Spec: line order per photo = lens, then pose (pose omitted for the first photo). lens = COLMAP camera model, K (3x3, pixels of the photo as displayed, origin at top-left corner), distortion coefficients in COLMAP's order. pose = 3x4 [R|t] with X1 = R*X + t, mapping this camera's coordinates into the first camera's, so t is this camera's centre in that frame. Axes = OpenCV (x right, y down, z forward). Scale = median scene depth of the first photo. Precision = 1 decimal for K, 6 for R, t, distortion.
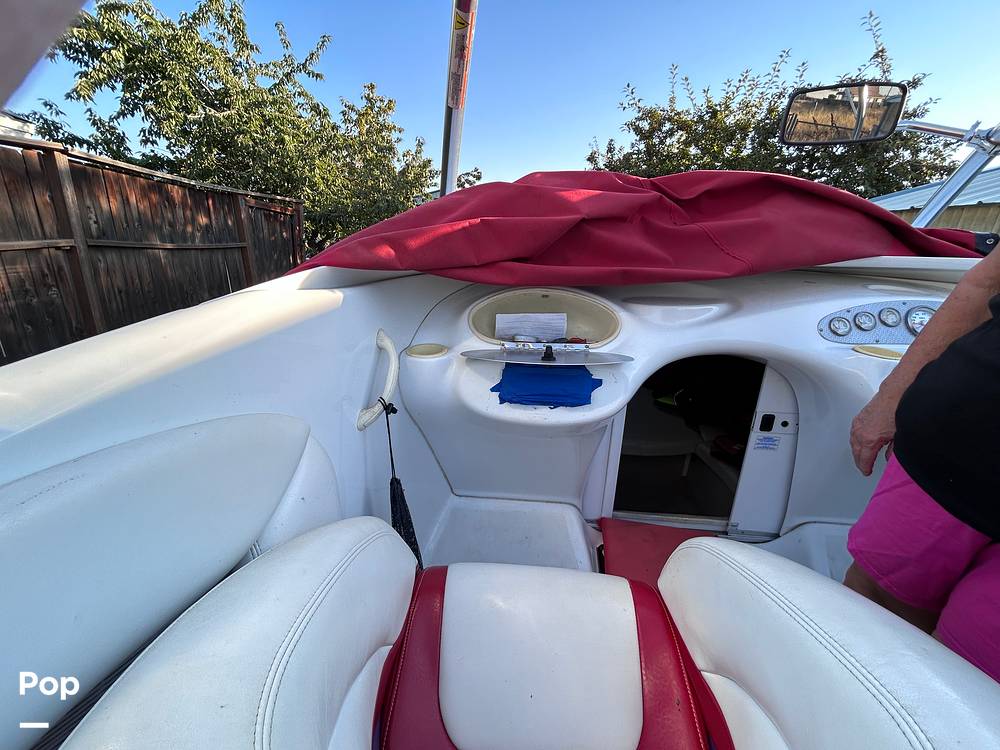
lens RADIAL K [[401.5, 0, 499.6], [0, 401.5, 375.9], [0, 0, 1]] dist [0.001930, 0.000344]
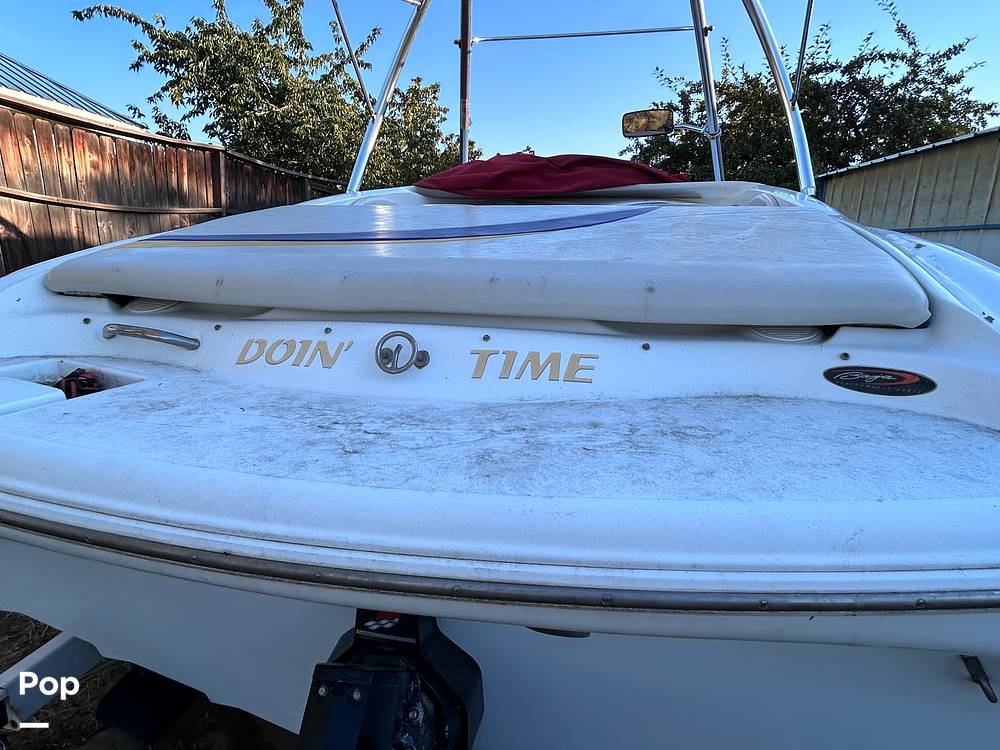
lens RADIAL K [[618.8, 0, 495.7], [0, 618.8, 372.3], [0, 0, 1]] dist [0.003282, 0.002711]
pose [[0.989186, 0.014122, -0.145987, 0.574426], [-0.031900, 0.992241, -0.120168, 1.052211], [0.143157, 0.123525, 0.981961, -2.127375]]
